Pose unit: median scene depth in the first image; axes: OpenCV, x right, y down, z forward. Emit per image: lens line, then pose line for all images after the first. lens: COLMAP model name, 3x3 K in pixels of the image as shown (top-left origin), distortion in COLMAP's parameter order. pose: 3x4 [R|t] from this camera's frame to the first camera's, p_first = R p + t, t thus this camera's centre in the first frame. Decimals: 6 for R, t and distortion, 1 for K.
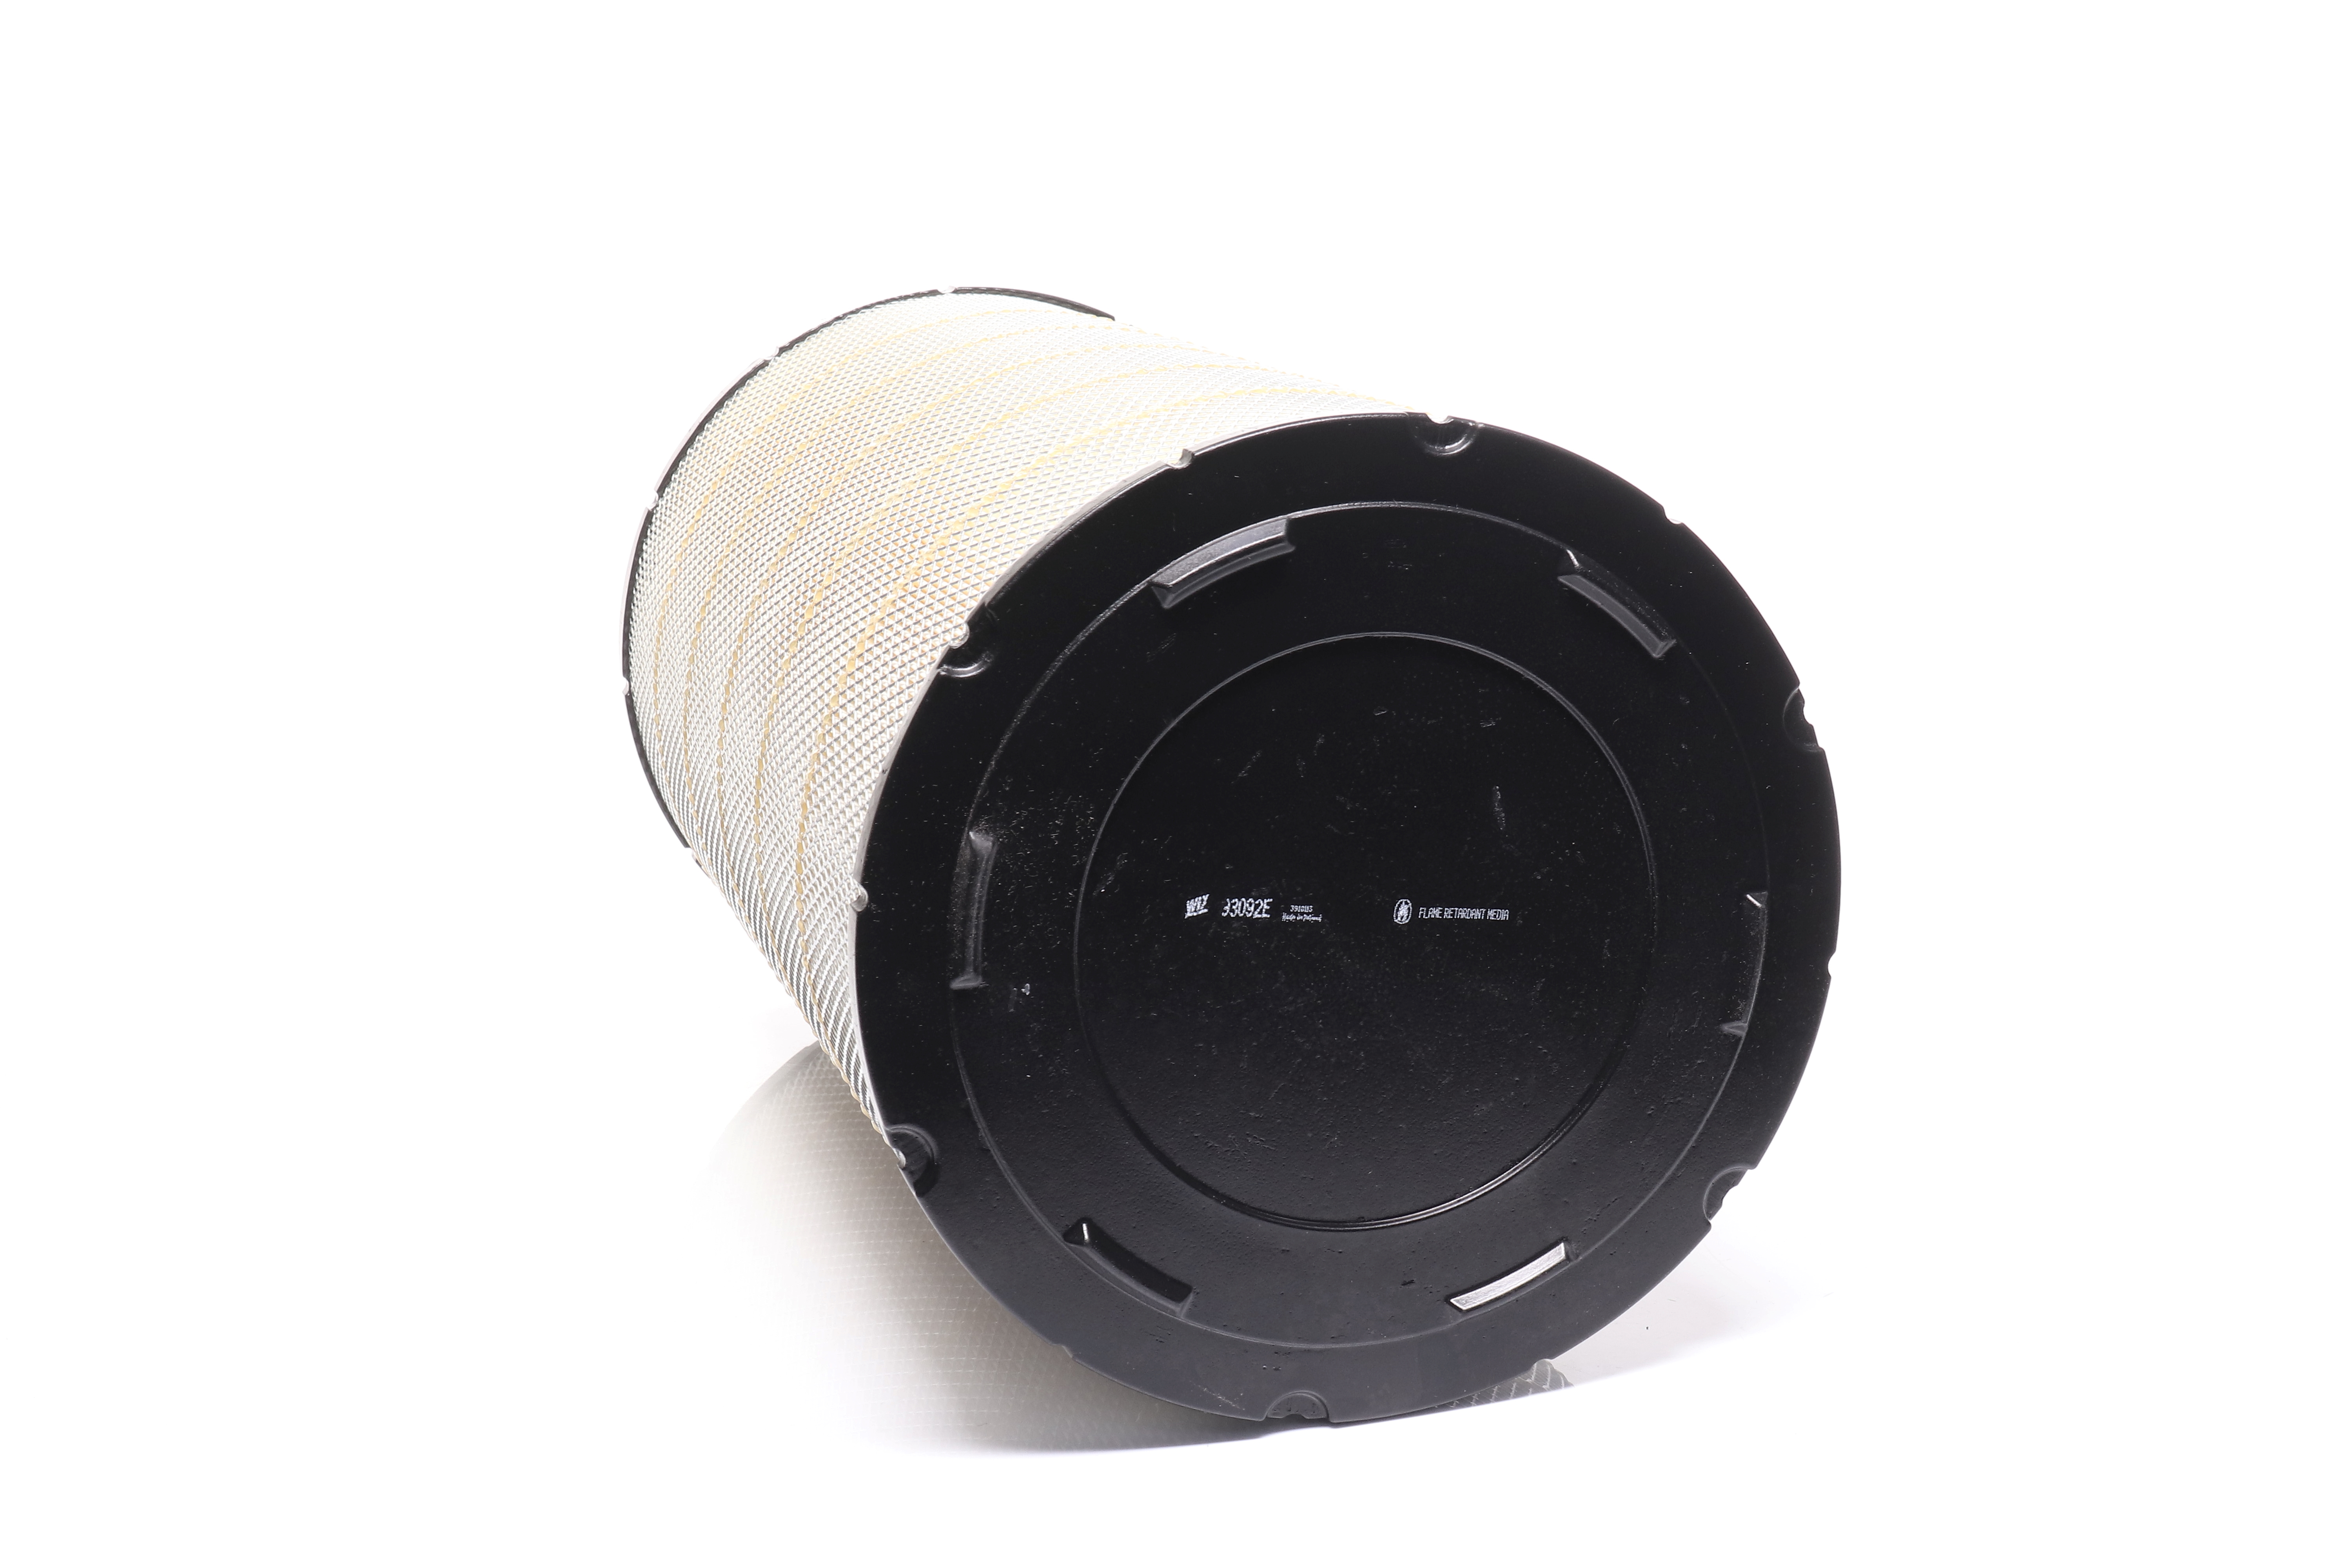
lens RADIAL K [[3581.4, 0, 1174.5], [0, 3581.4, 788.2], [0, 0, 1]] dist [0.173104, 0.000000]
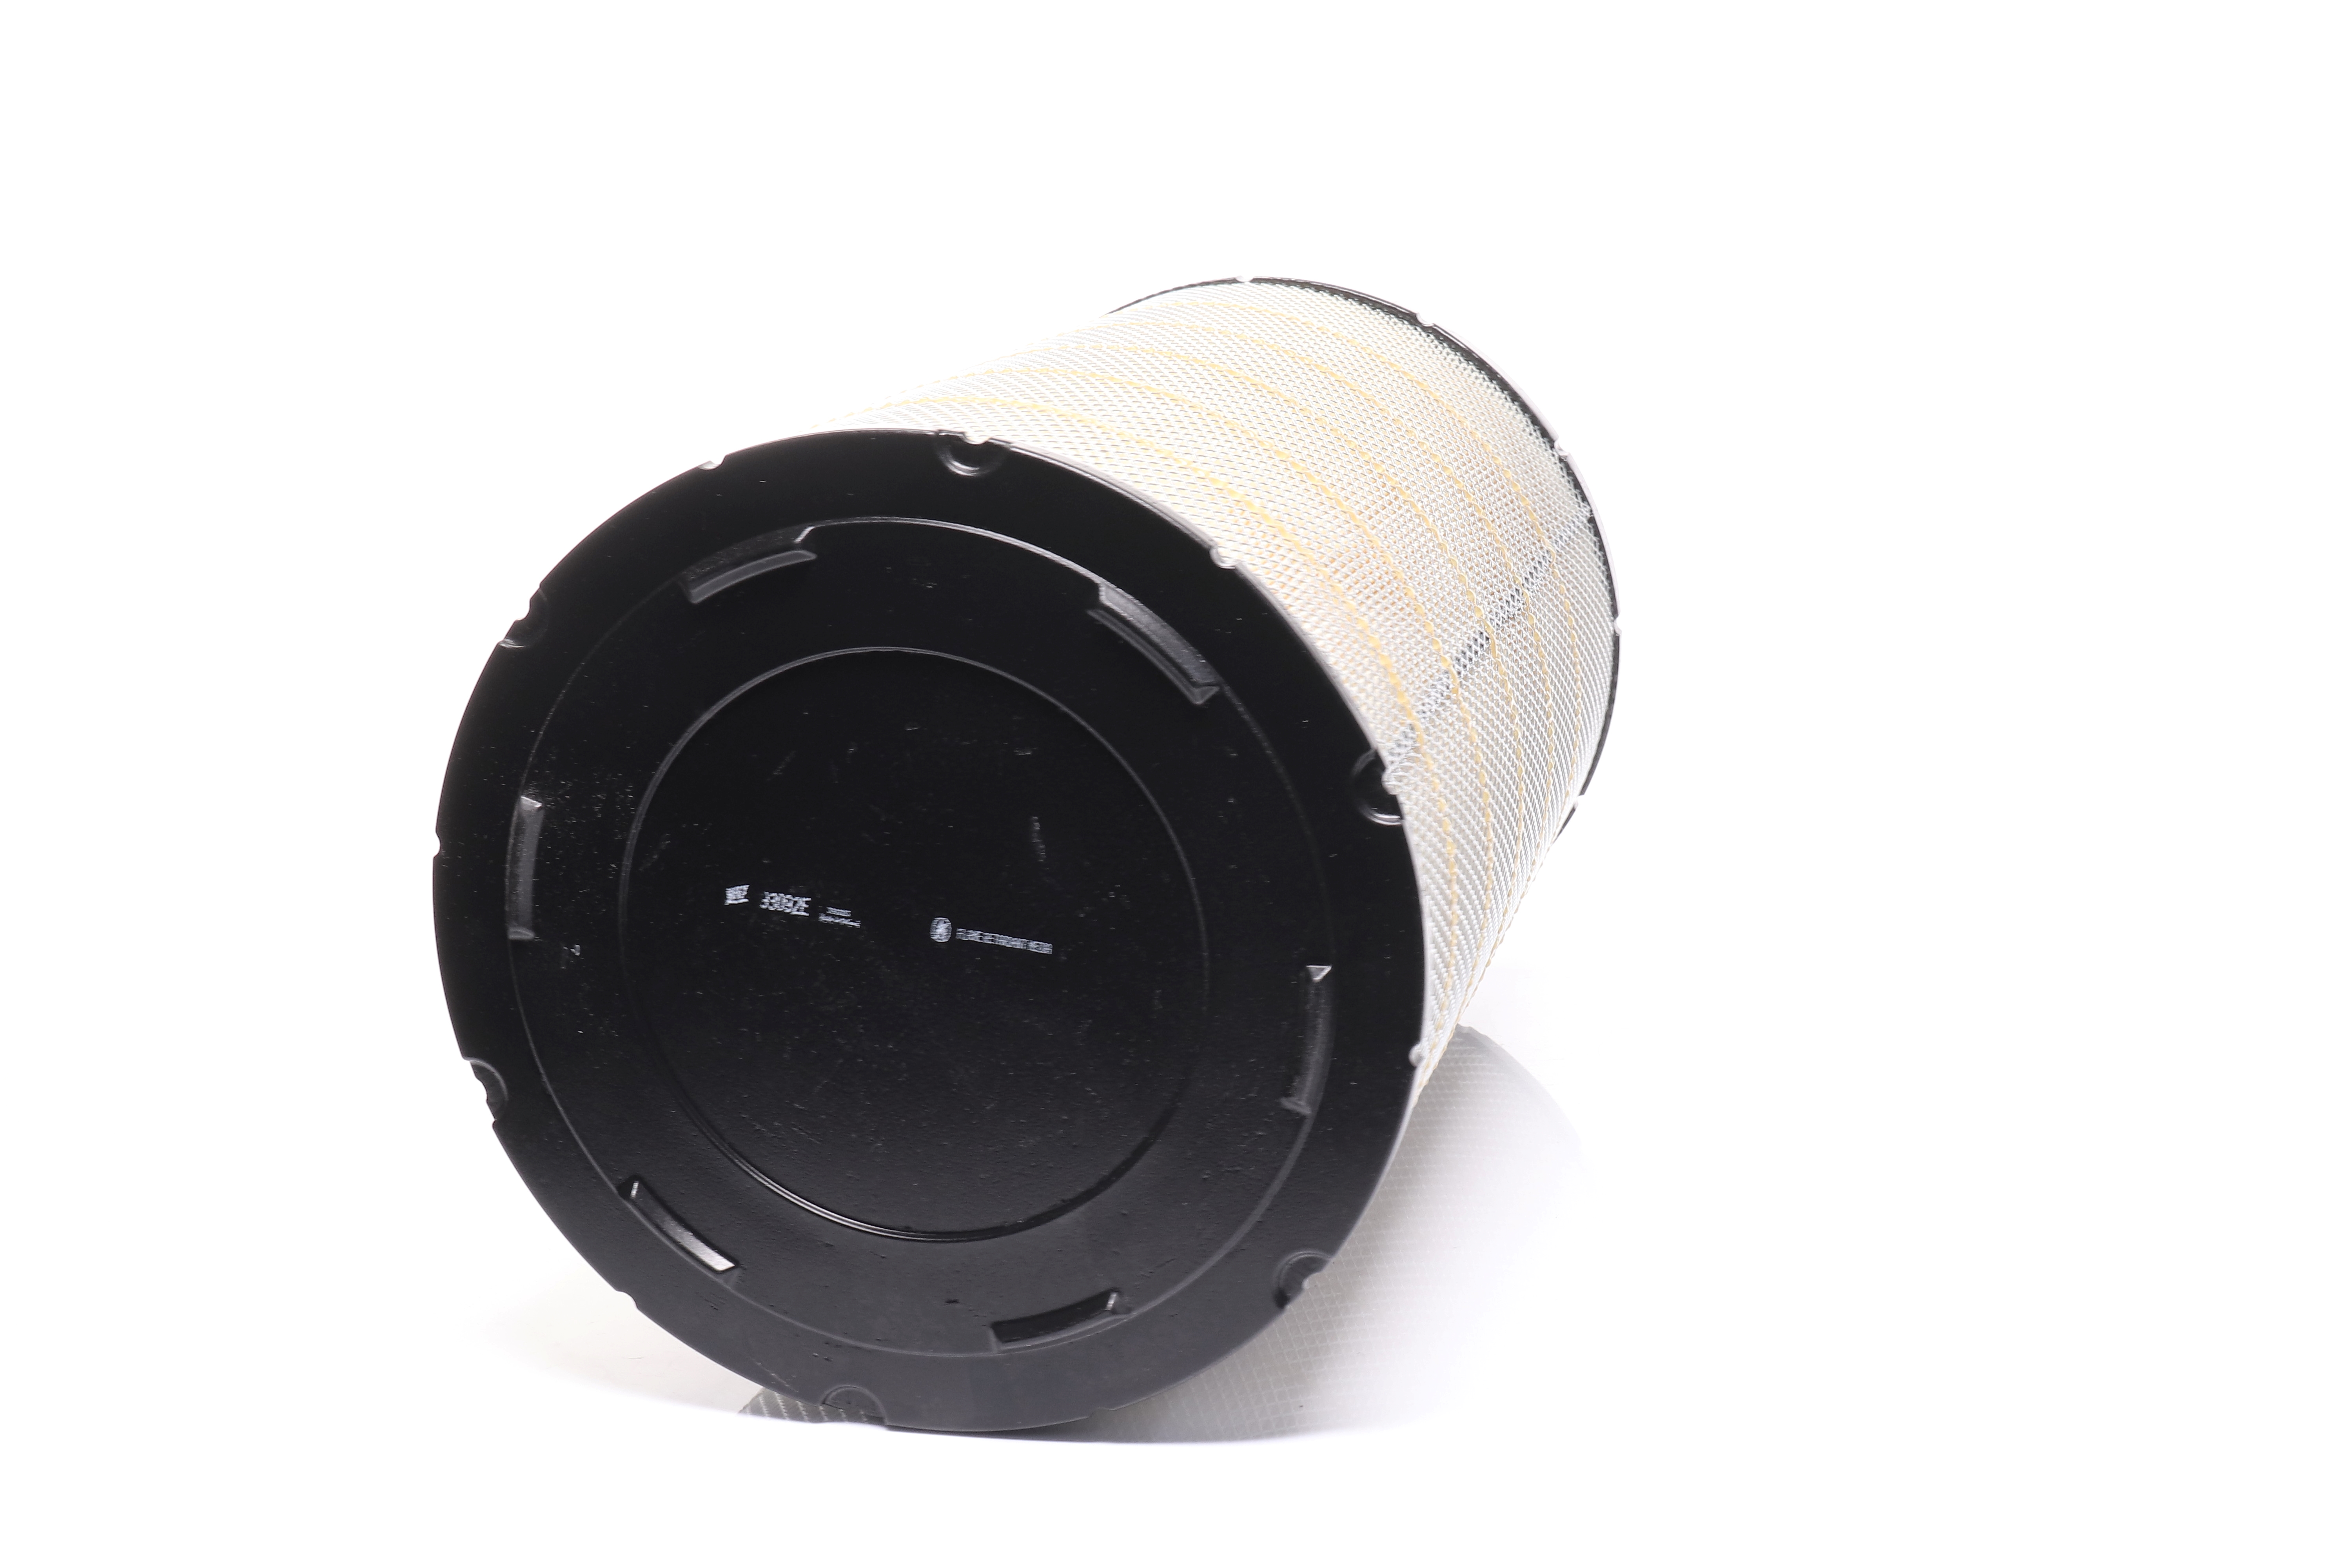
lens RADIAL K [[3581.4, 0, 1174.7], [0, 3581.4, 789.5], [0, 0, 1]] dist [0.173104, 0.000000]
pose [[0.830471, 0.119777, -0.544032, 0.653756], [-0.109016, 0.992672, 0.052137, -0.063208], [0.546290, 0.016010, 0.837443, 0.199660]]
